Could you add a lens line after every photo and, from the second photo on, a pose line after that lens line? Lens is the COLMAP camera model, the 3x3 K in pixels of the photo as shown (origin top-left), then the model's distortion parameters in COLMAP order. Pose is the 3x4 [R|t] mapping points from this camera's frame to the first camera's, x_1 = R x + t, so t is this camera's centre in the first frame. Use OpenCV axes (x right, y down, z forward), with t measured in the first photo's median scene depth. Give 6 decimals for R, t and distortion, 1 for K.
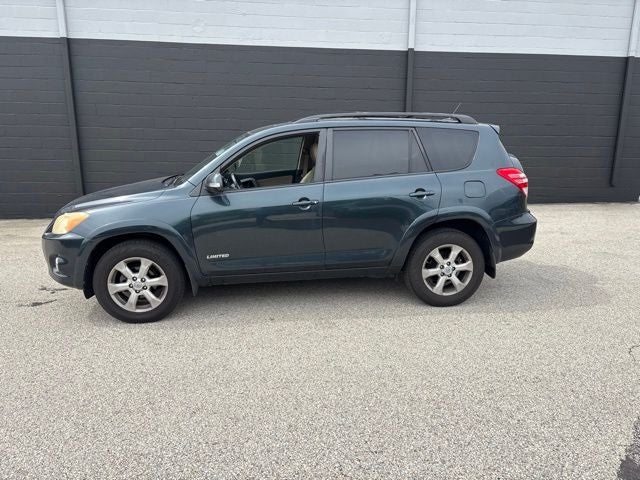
lens RADIAL K [[480.0, 0, 313.2], [0, 480.0, 245.9], [0, 0, 1]] dist [0.048577, -0.044955]
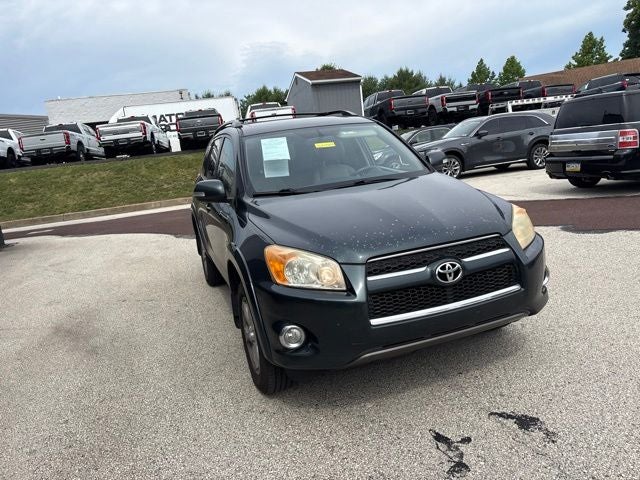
lens RADIAL K [[480.0, 0, 326.3], [0, 480.0, 238.2], [0, 0, 1]] dist [0.048577, -0.044955]
pose [[-0.211884, -0.162552, 0.963682, -1.083512], [0.335331, 0.914114, 0.227920, -0.271878], [-0.917964, 0.371445, -0.139177, 1.306417]]
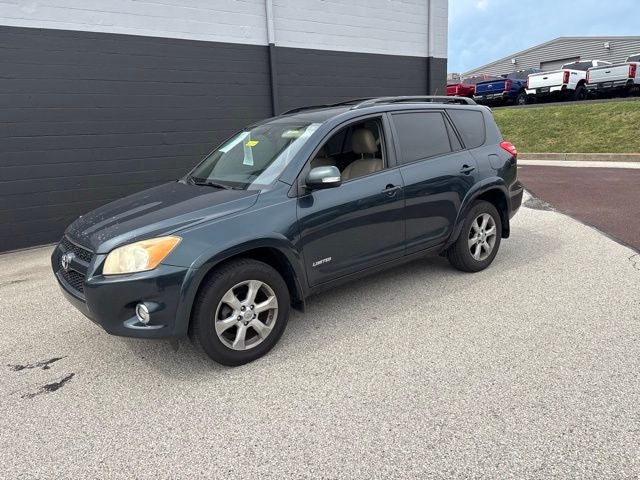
lens RADIAL K [[480.0, 0, 316.8], [0, 480.0, 239.7], [0, 0, 1]] dist [0.048577, -0.044955]
pose [[0.855714, -0.165671, 0.490211, -0.604065], [0.174625, 0.984242, 0.027807, -0.041622], [-0.487093, 0.061808, 0.871160, 0.230082]]
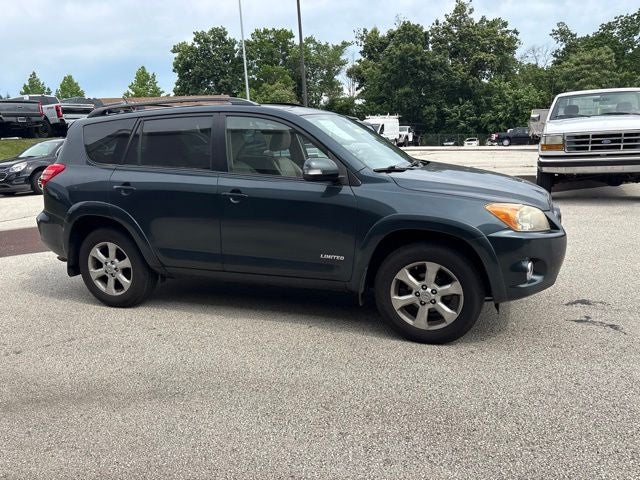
lens RADIAL K [[480.0, 0, 322.5], [0, 480.0, 241.5], [0, 0, 1]] dist [0.048577, -0.044955]
pose [[-0.876360, -0.064786, 0.477281, -0.618198], [0.158000, 0.897414, 0.411927, -0.436953], [-0.455006, 0.436406, -0.776221, 1.993900]]
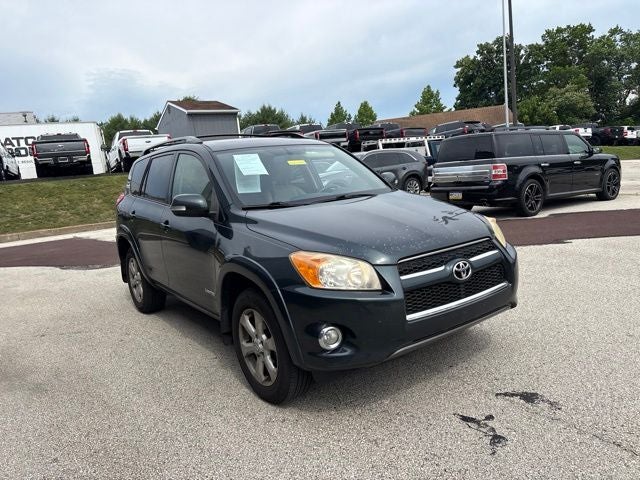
lens RADIAL K [[480.0, 0, 324.0], [0, 480.0, 242.0], [0, 0, 1]] dist [0.048577, -0.044955]
pose [[-0.471709, -0.096928, 0.876411, -1.044343], [0.290192, 0.921505, 0.258105, -0.310030], [-0.832634, 0.376078, -0.406554, 1.509982]]
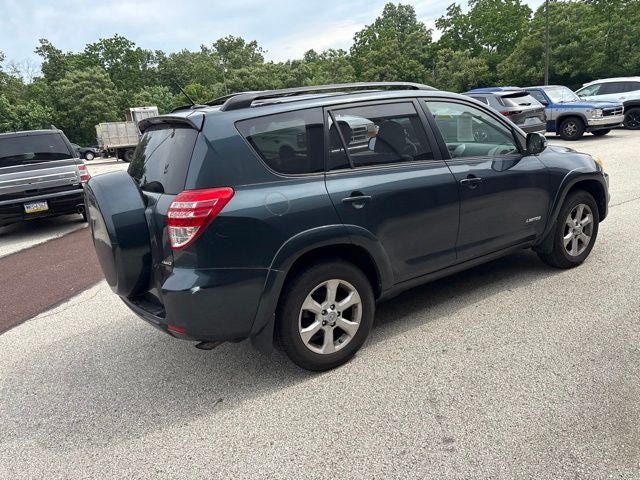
lens RADIAL K [[480.3, 0, 313.0], [0, 480.3, 237.8], [0, 0, 1]] dist [0.051867, -0.047198]
pose [[-0.899473, 0.193760, -0.391671, 0.511334], [-0.003875, 0.892747, 0.450541, -0.469285], [0.436960, 0.406767, -0.802251, 1.955713]]
